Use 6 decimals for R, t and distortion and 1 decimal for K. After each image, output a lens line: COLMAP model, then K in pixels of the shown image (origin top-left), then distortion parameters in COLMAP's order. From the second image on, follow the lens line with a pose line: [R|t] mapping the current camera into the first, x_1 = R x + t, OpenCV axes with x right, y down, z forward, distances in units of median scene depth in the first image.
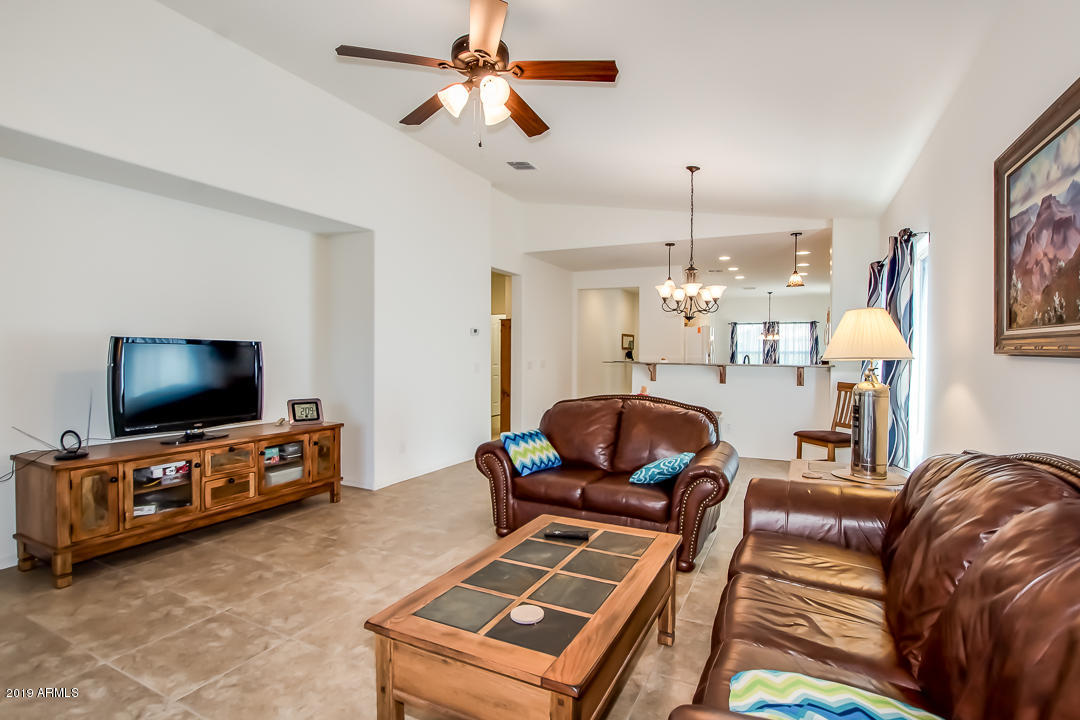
lens RADIAL K [[526.0, 0, 535.2], [0, 526.0, 359.4], [0, 0, 1]] dist [-0.024899, 0.000869]
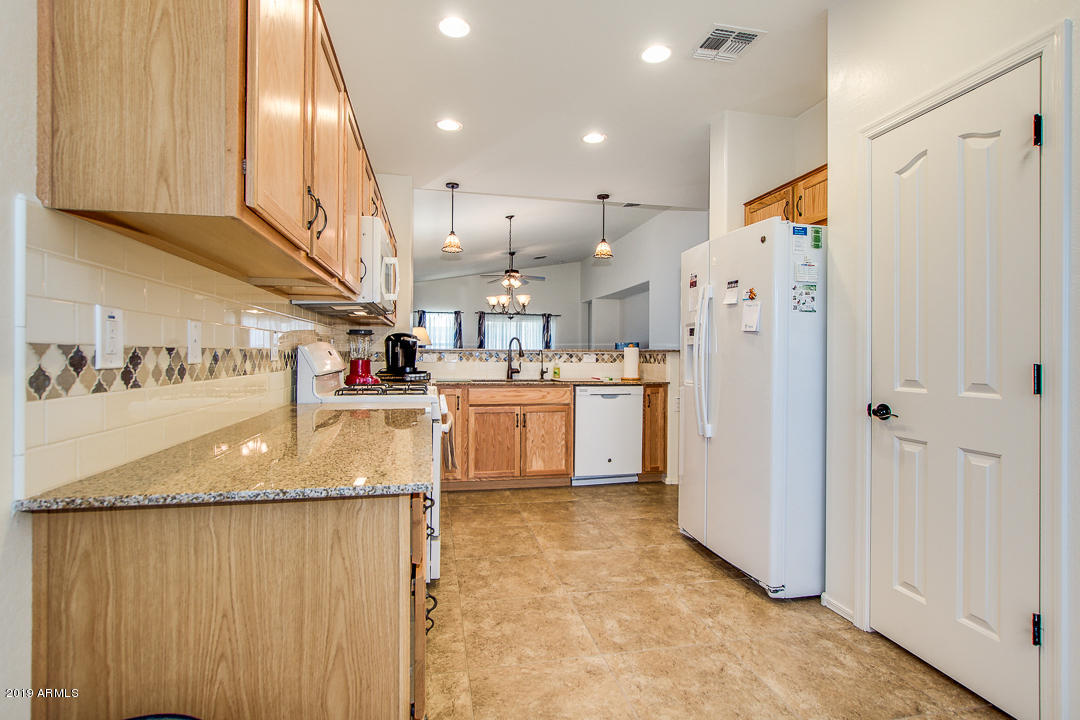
lens RADIAL K [[514.3, 0, 538.8], [0, 514.3, 353.6], [0, 0, 1]] dist [-0.013088, 0.000302]
pose [[-0.779169, -0.013466, -0.626669, 1.600647], [-0.020456, 0.999783, 0.003951, 0.019719], [0.626480, 0.015898, -0.779275, 3.070881]]
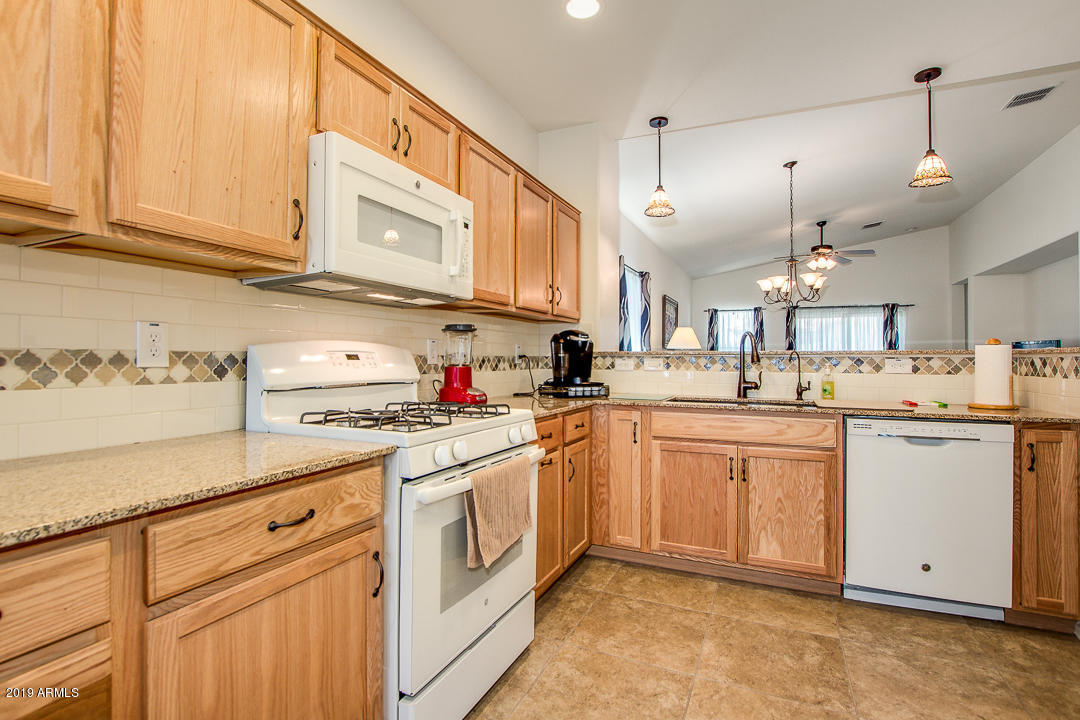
lens RADIAL K [[520.2, 0, 535.1], [0, 520.2, 353.5], [0, 0, 1]] dist [-0.029470, 0.007697]
pose [[-0.999256, -0.011932, -0.036664, 1.179154], [-0.012004, 0.999926, 0.001731, 0.021756], [0.036641, 0.002170, -0.999326, 2.814525]]
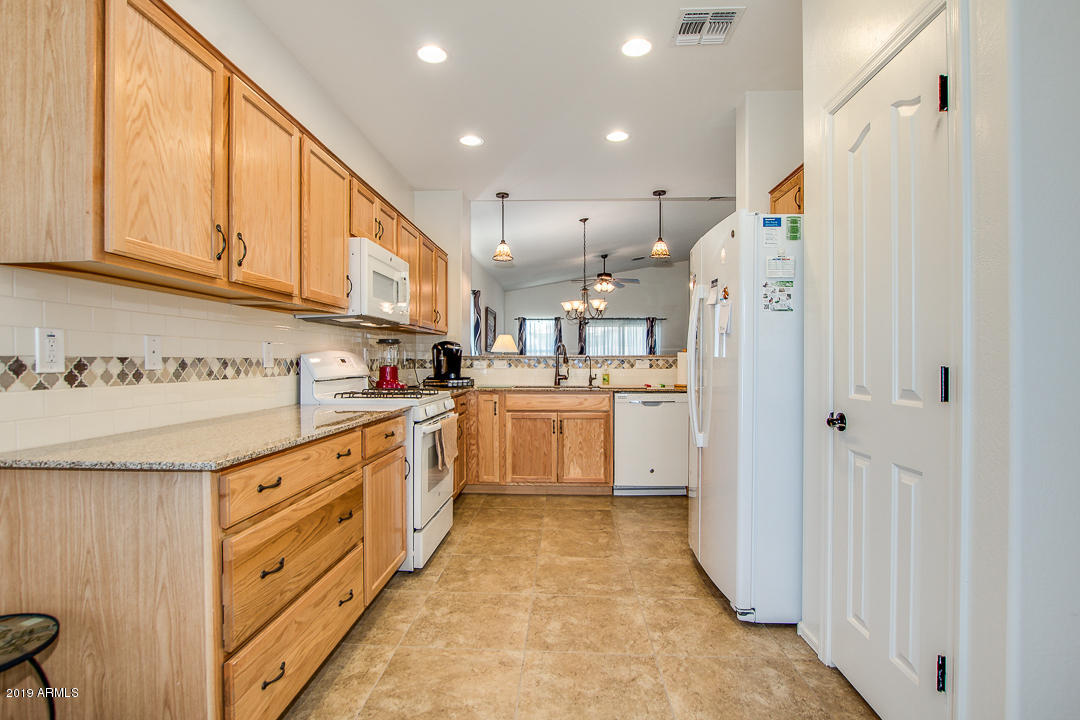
lens RADIAL K [[535.4, 0, 539.3], [0, 535.4, 364.9], [0, 0, 1]] dist [-0.024845, 0.001618]
pose [[-0.912848, -0.002939, -0.408288, 1.422093], [-0.010586, 0.999808, 0.016471, 0.017061], [0.408161, 0.019358, -0.912705, 3.232471]]
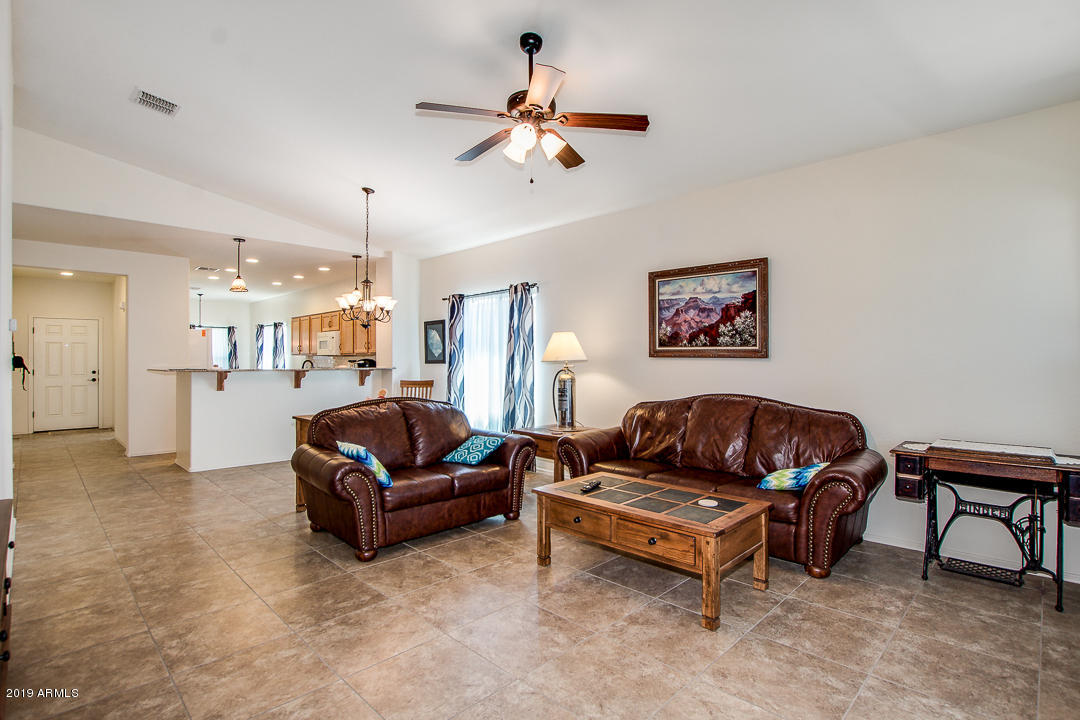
lens RADIAL K [[526.0, 0, 535.2], [0, 526.0, 359.4], [0, 0, 1]] dist [-0.024899, 0.000869]
pose [[0.313831, -0.009120, 0.949435, -0.888886], [0.017414, 0.999841, 0.003849, -0.012175], [-0.949319, 0.015326, 0.313939, 0.460045]]
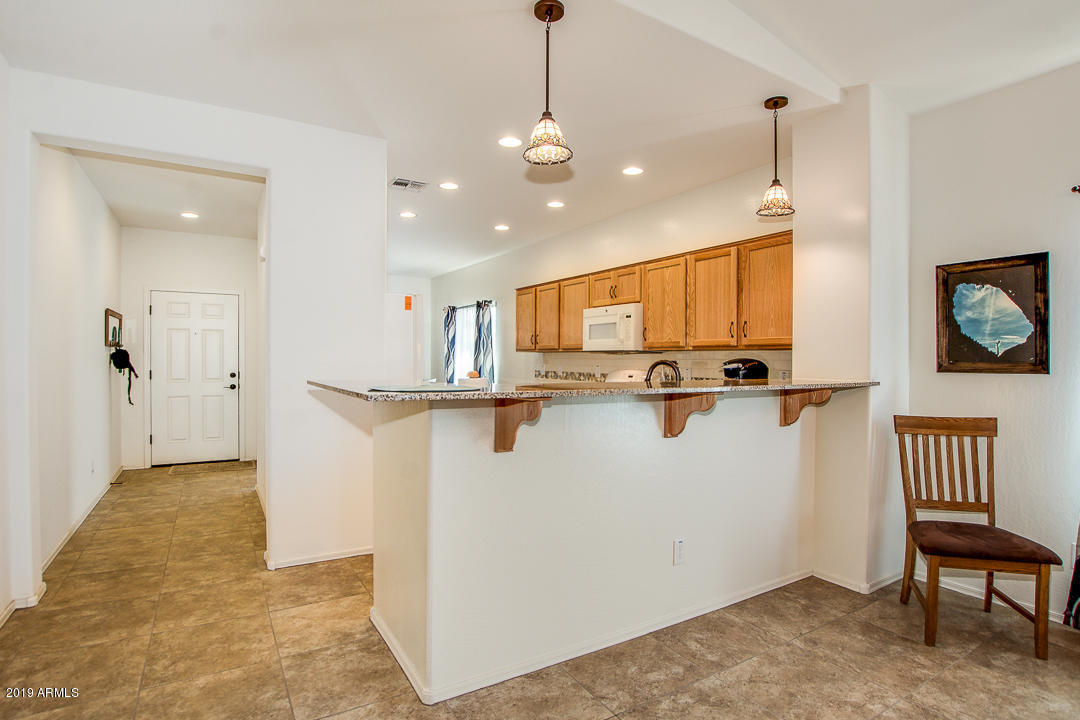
lens RADIAL K [[553.2, 0, 540.0], [0, 553.2, 360.0], [0, 0, 1]] dist [-0.028105, -0.000576]
pose [[0.527614, -0.008463, 0.849442, -0.052043], [0.009955, 0.999943, 0.003779, -0.024227], [-0.849426, 0.006463, 0.527668, 1.665544]]
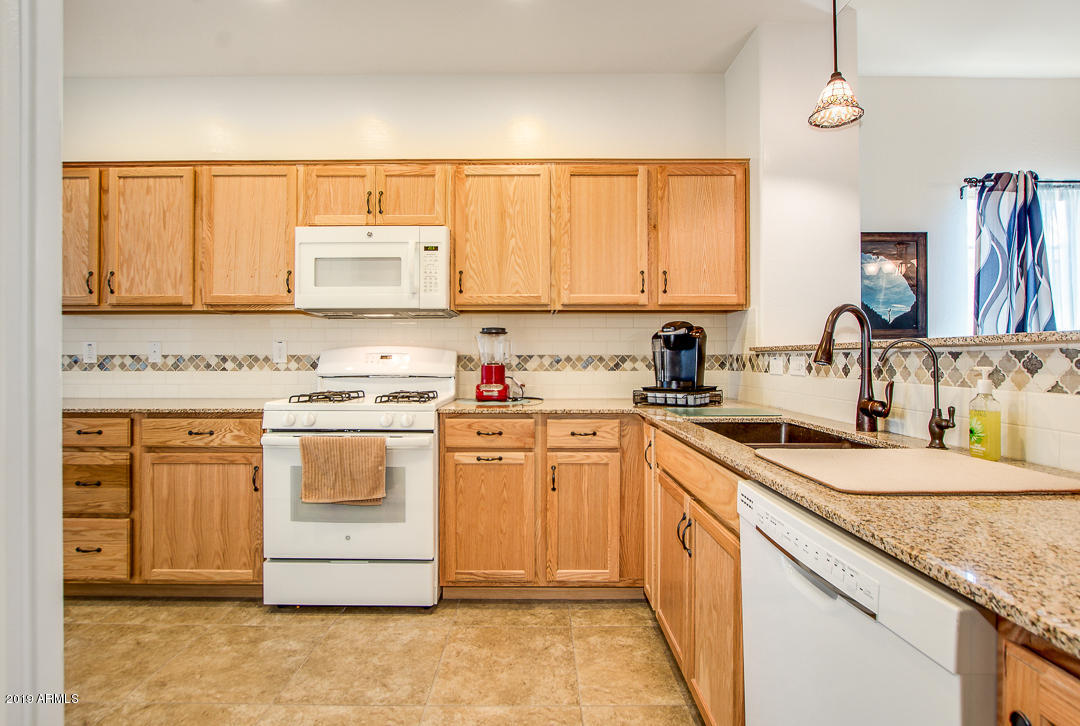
lens RADIAL K [[525.3, 0, 534.8], [0, 525.3, 358.8], [0, 0, 1]] dist [-0.013648, 0.000138]
pose [[-0.448783, -0.008793, 0.893597, 0.507163], [0.008206, 0.999869, 0.013960, 0.021649], [-0.893603, 0.013598, -0.448652, 2.413094]]
